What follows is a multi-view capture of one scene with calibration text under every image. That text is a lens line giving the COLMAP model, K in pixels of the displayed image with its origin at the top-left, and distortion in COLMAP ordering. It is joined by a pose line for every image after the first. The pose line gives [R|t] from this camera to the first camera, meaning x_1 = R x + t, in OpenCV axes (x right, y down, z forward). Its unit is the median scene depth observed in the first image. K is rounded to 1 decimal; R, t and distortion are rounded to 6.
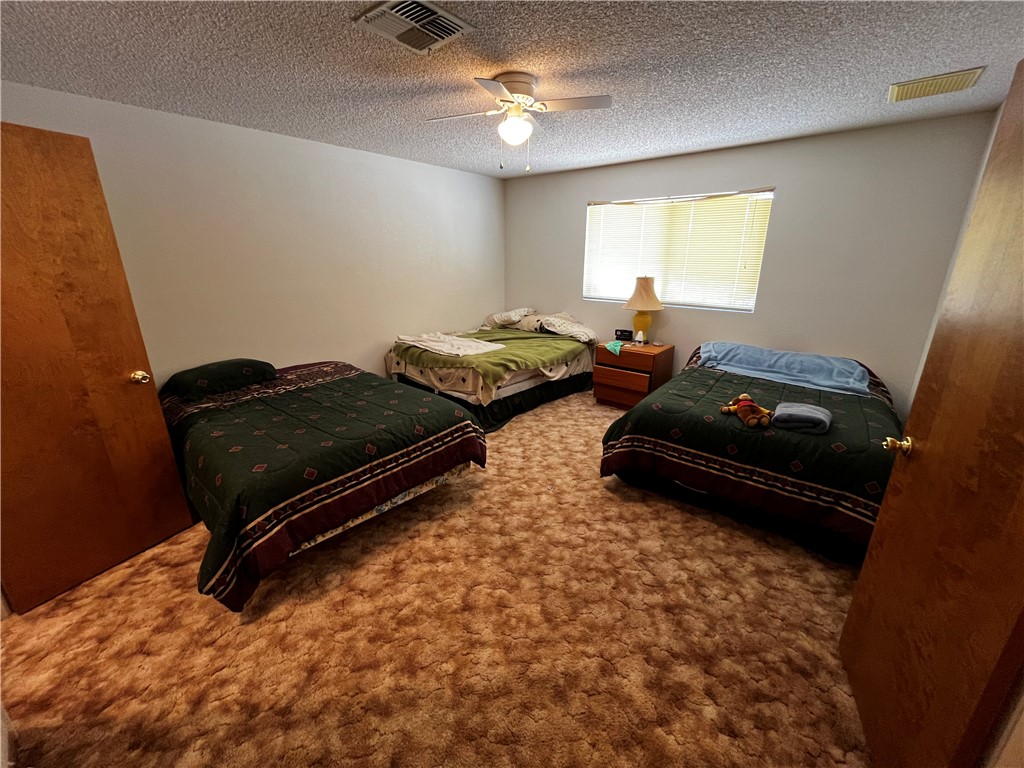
lens RADIAL K [[413.3, 0, 515.3], [0, 413.3, 384.7], [0, 0, 1]] dist [-0.003467, -0.000385]
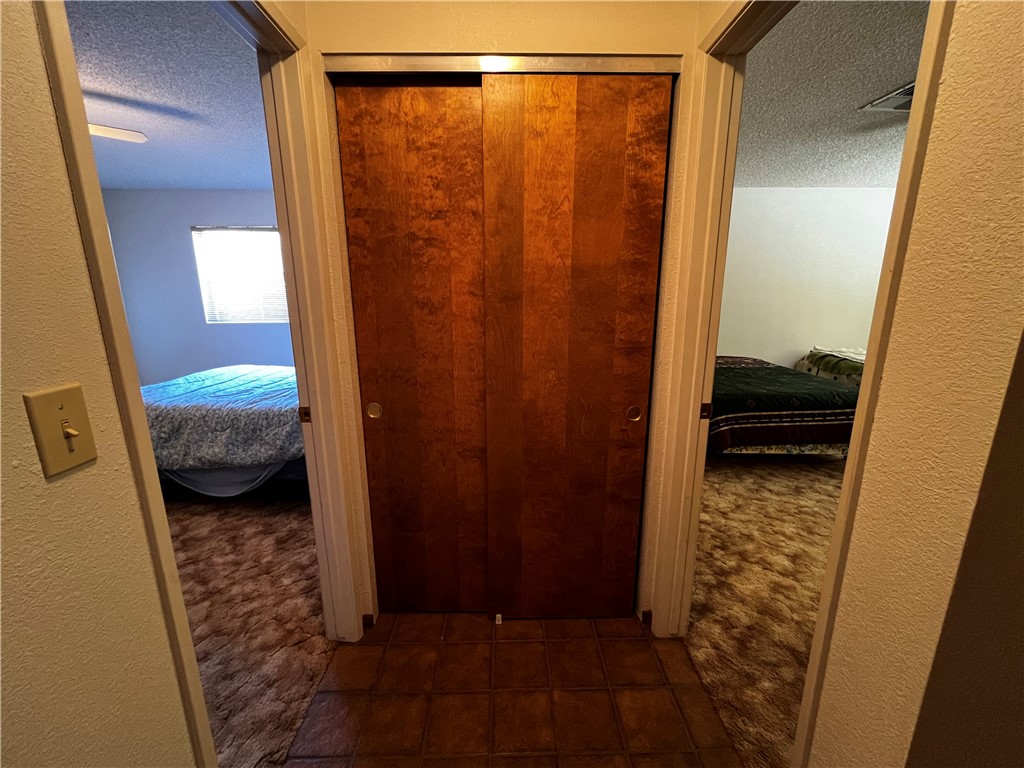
lens RADIAL K [[413.3, 0, 509.8], [0, 413.3, 384.0], [0, 0, 1]] dist [-0.003467, -0.000385]
pose [[0.648798, 0.158065, -0.744363, 0.046586], [-0.222350, 0.974877, 0.013211, 0.288815], [0.727751, 0.156938, 0.667644, -0.609702]]
